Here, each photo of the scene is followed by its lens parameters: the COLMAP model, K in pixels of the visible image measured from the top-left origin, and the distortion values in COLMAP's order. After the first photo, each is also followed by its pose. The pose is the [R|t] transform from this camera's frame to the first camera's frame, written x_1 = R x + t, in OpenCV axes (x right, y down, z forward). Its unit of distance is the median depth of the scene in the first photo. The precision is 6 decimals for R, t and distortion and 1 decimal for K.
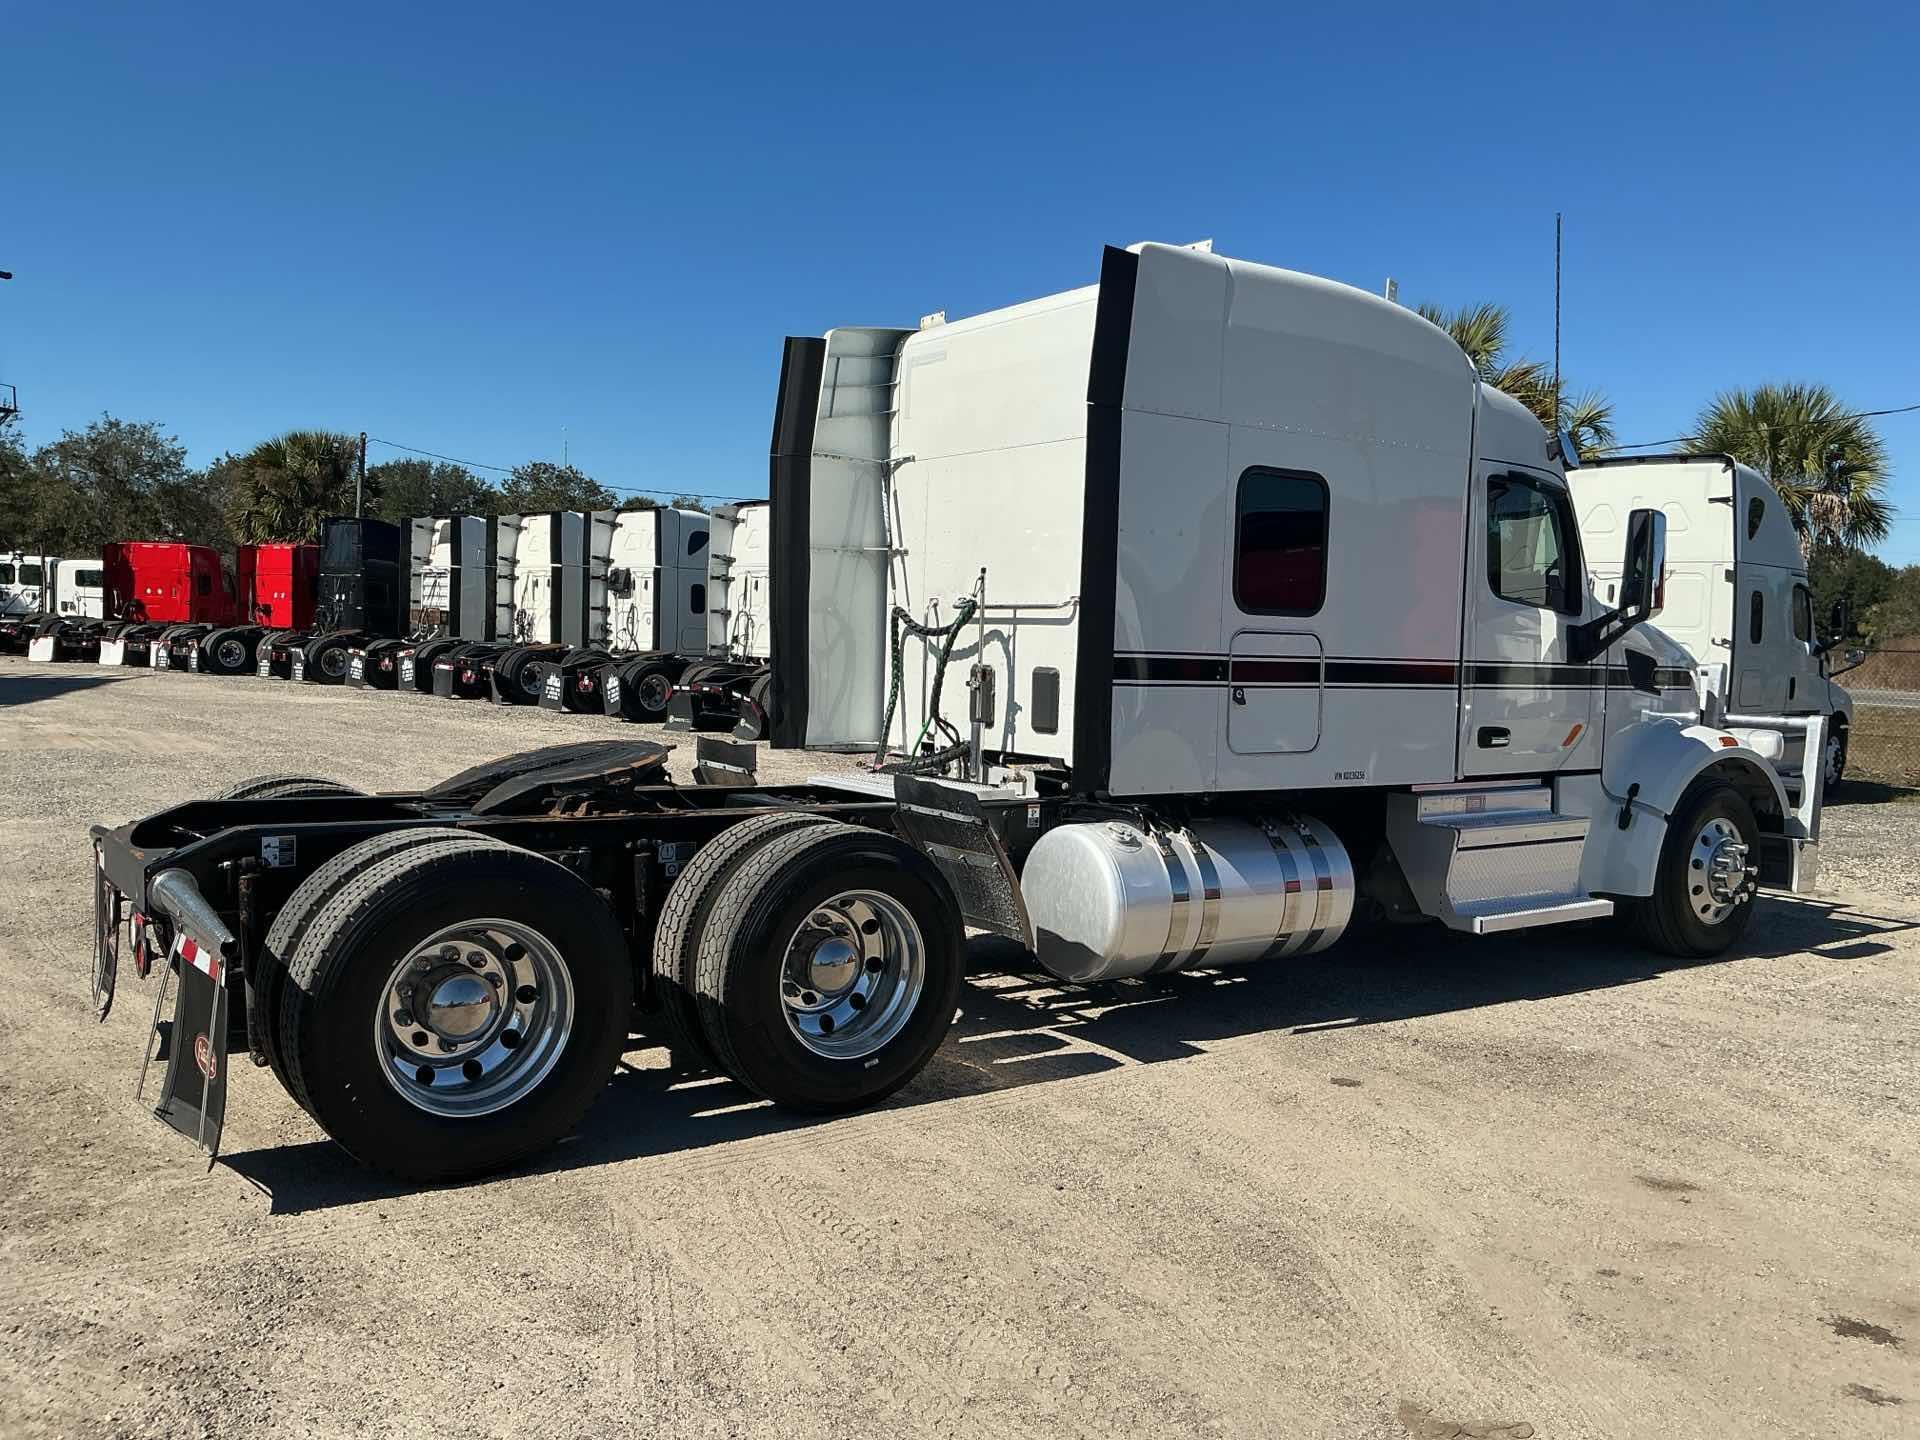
lens RADIAL K [[1577.8, 0, 973.0], [0, 1577.8, 707.3], [0, 0, 1]] dist [0.077046, -0.149279]
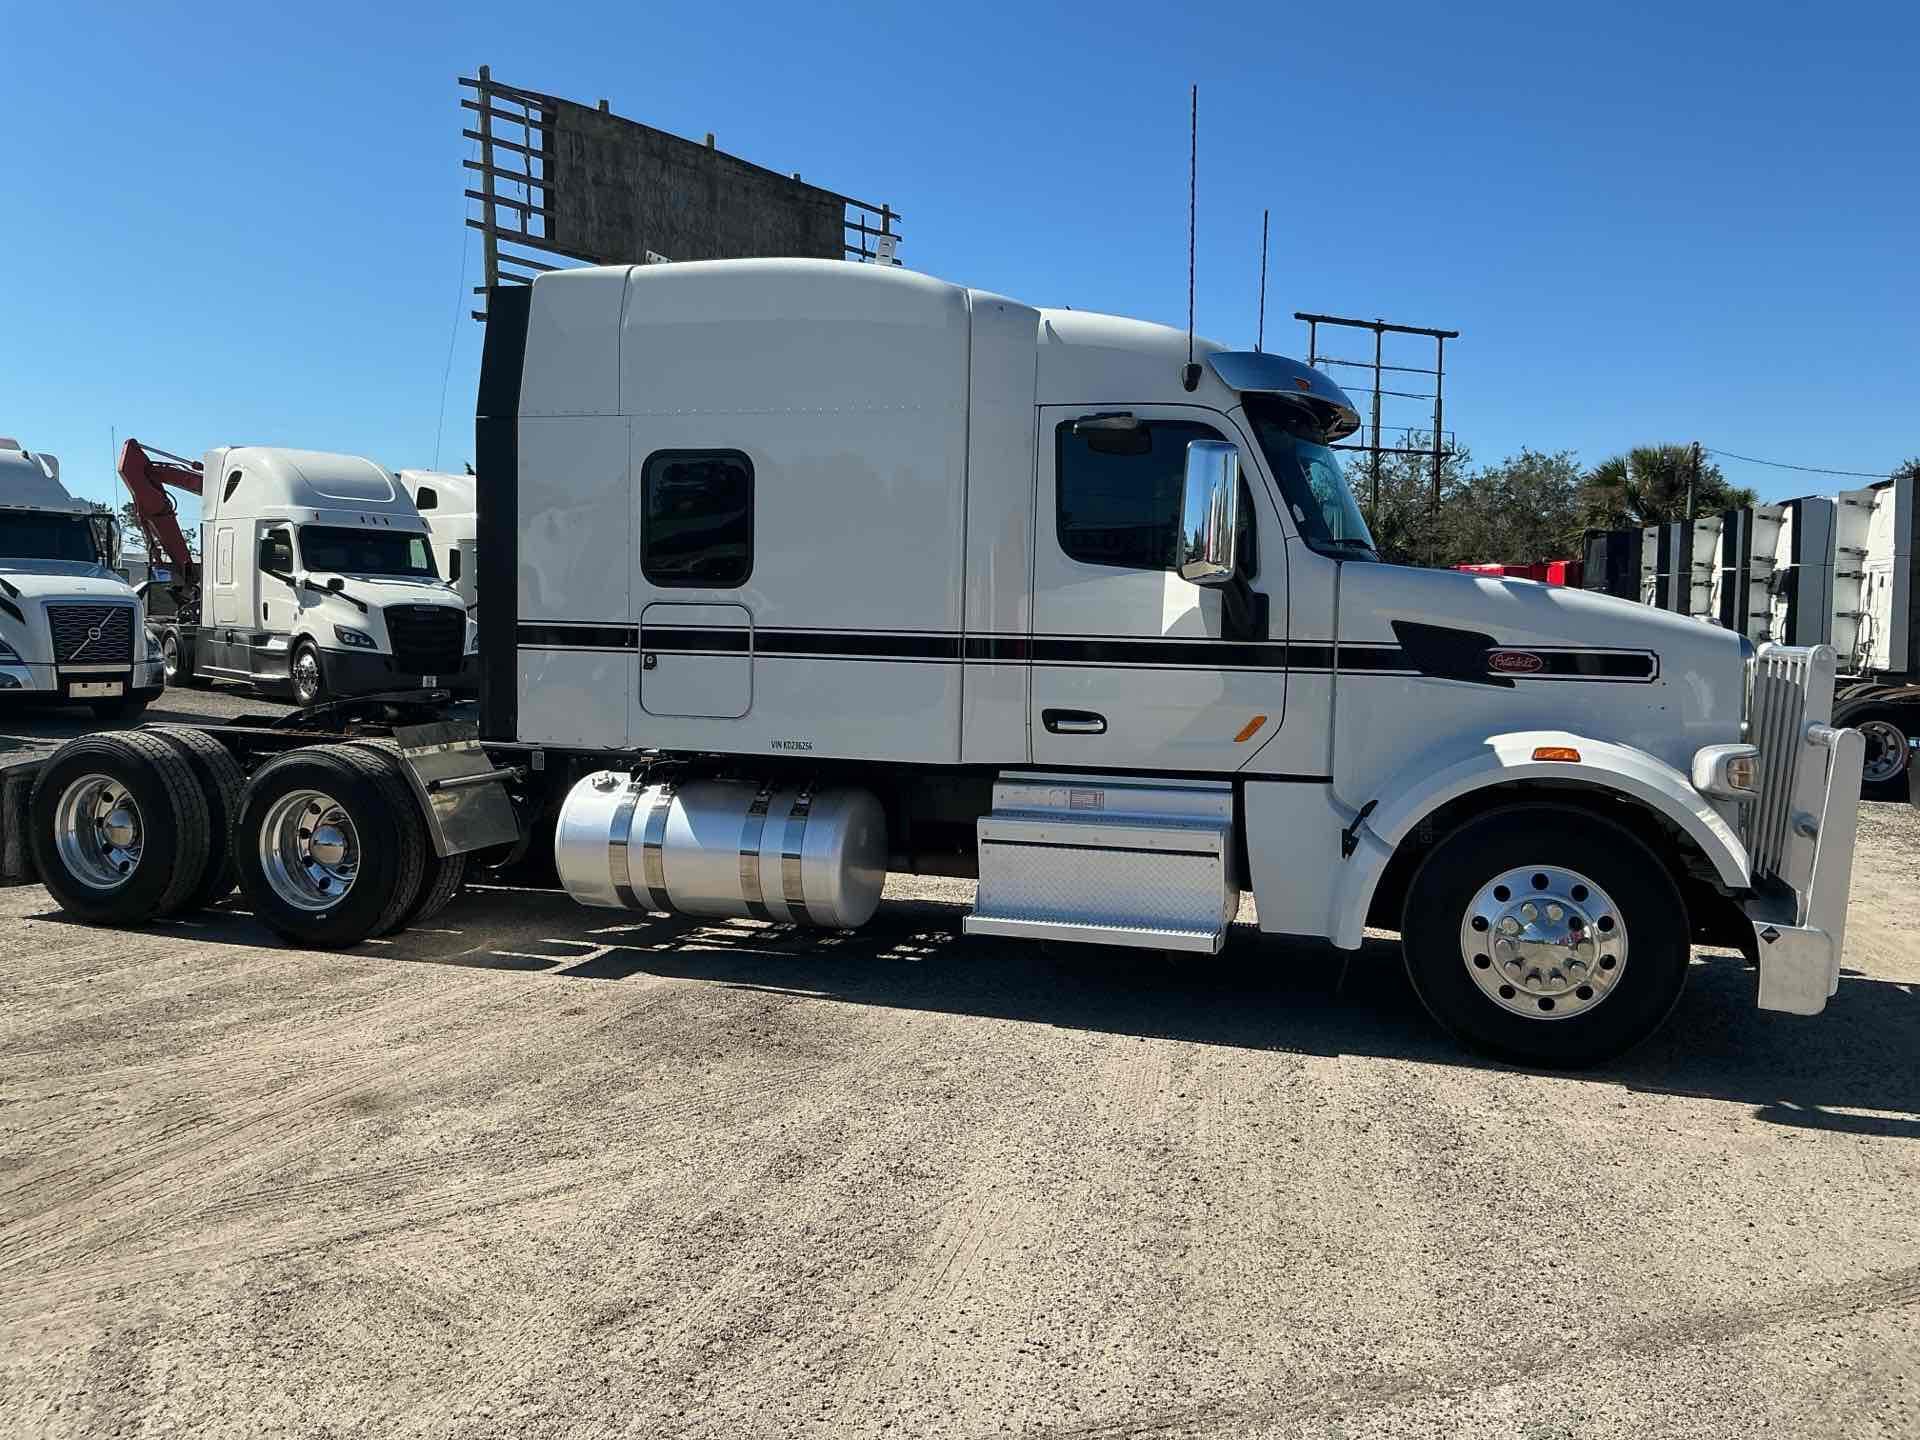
lens RADIAL K [[1577.8, 0, 964.3], [0, 1577.8, 708.4], [0, 0, 1]] dist [0.077046, -0.149279]
pose [[0.592072, 0.027633, -0.805411, 1.002439], [-0.037735, 0.999266, 0.006545, 0.008117], [0.805001, 0.026517, 0.592680, 0.451062]]
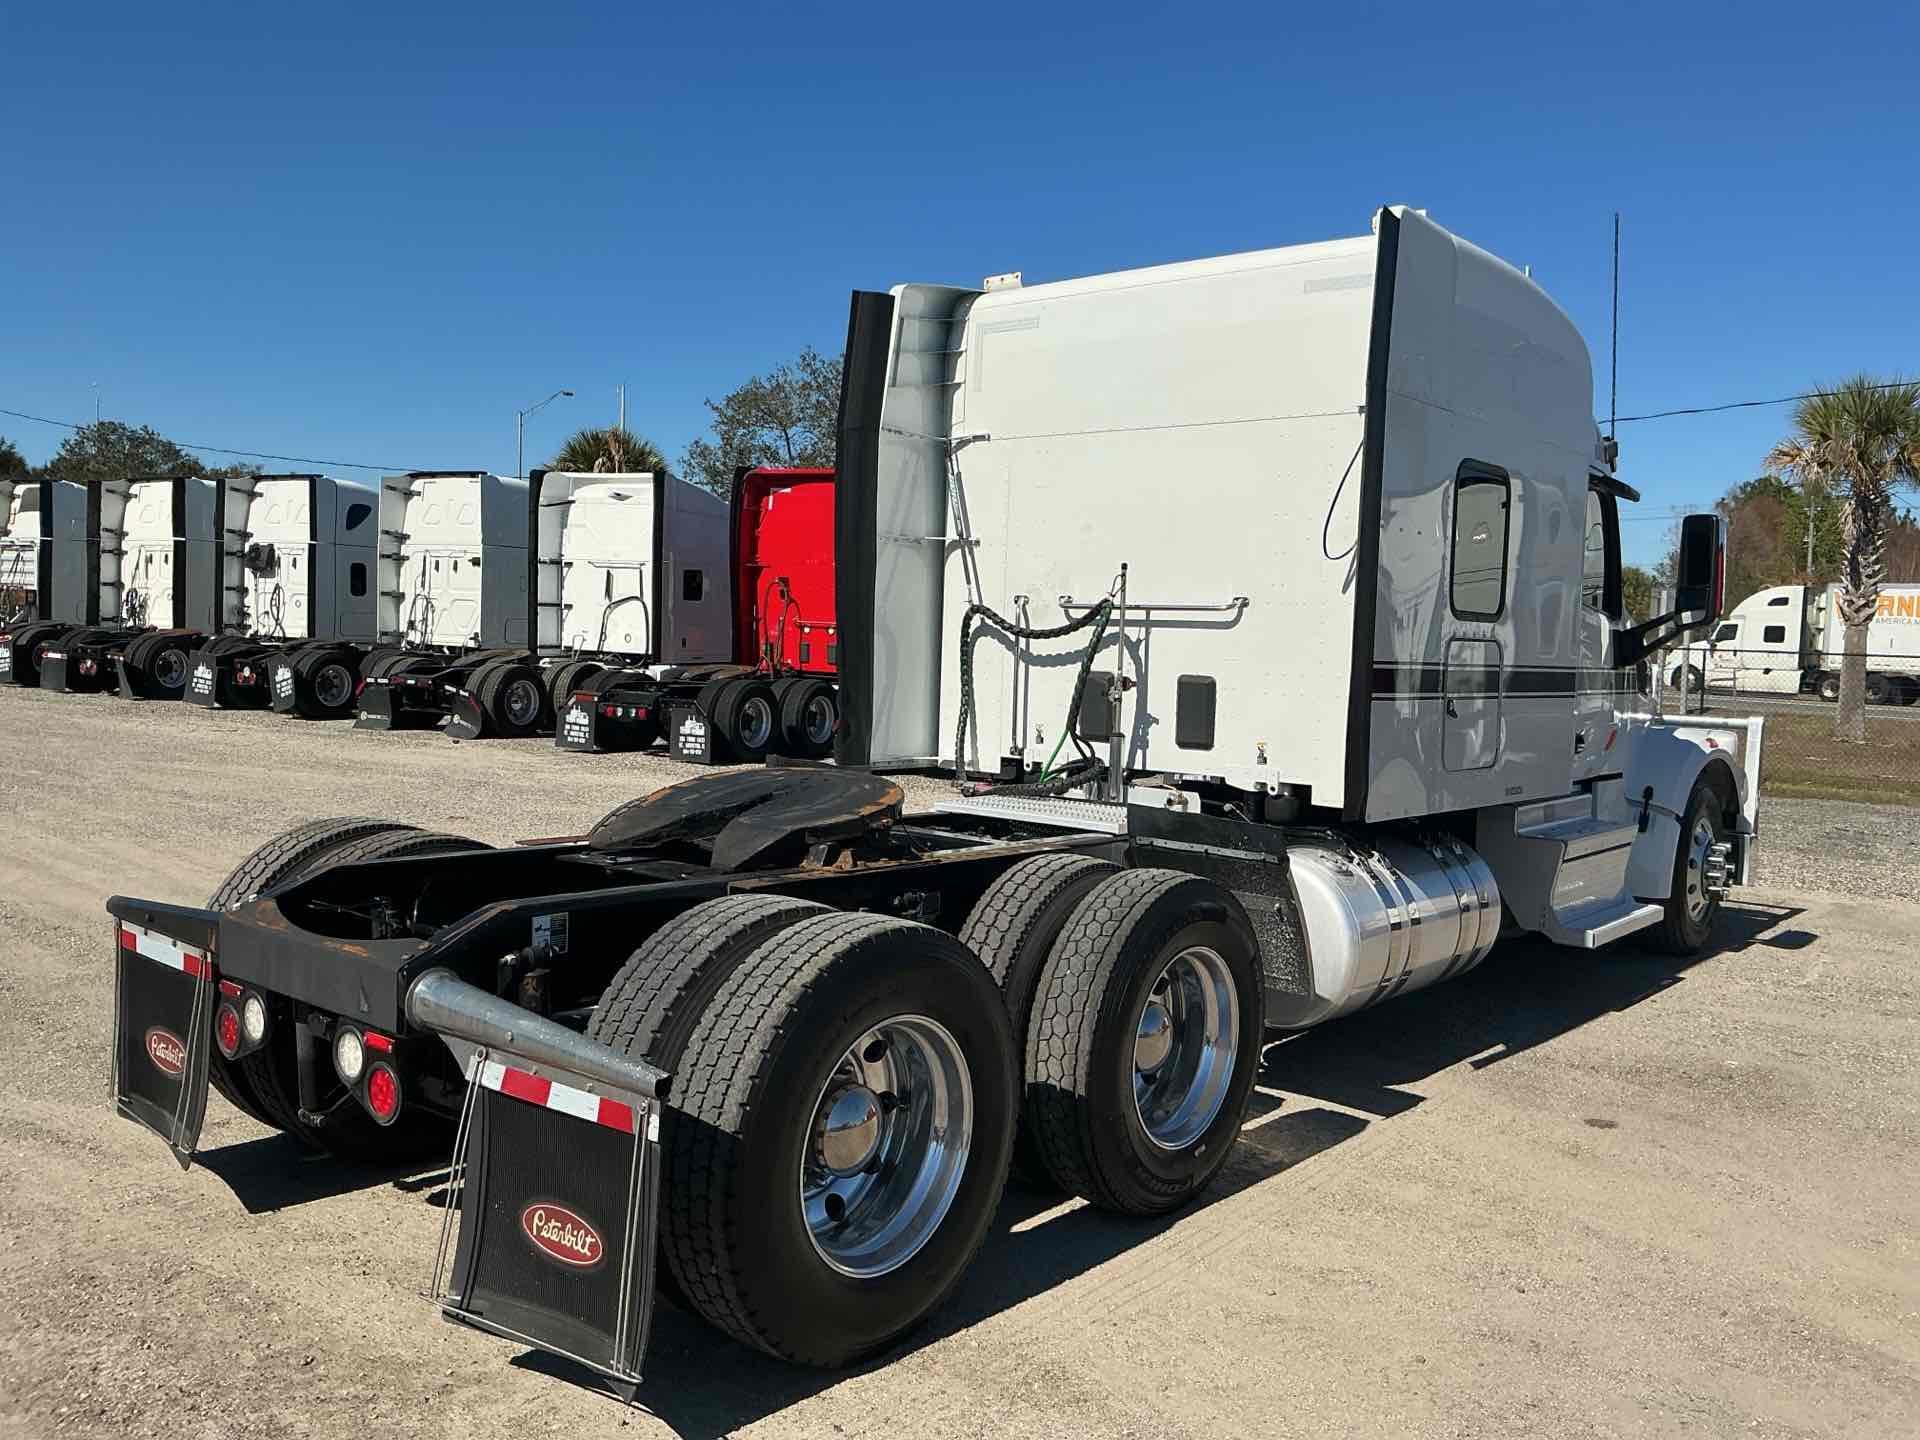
lens RADIAL K [[1577.8, 0, 951.2], [0, 1577.8, 705.9], [0, 0, 1]] dist [0.077046, -0.149279]
pose [[0.966979, -0.006522, 0.254774, -0.298236], [0.004154, 0.999943, 0.009830, -0.016397], [-0.254823, -0.008447, 0.966951, 0.154648]]
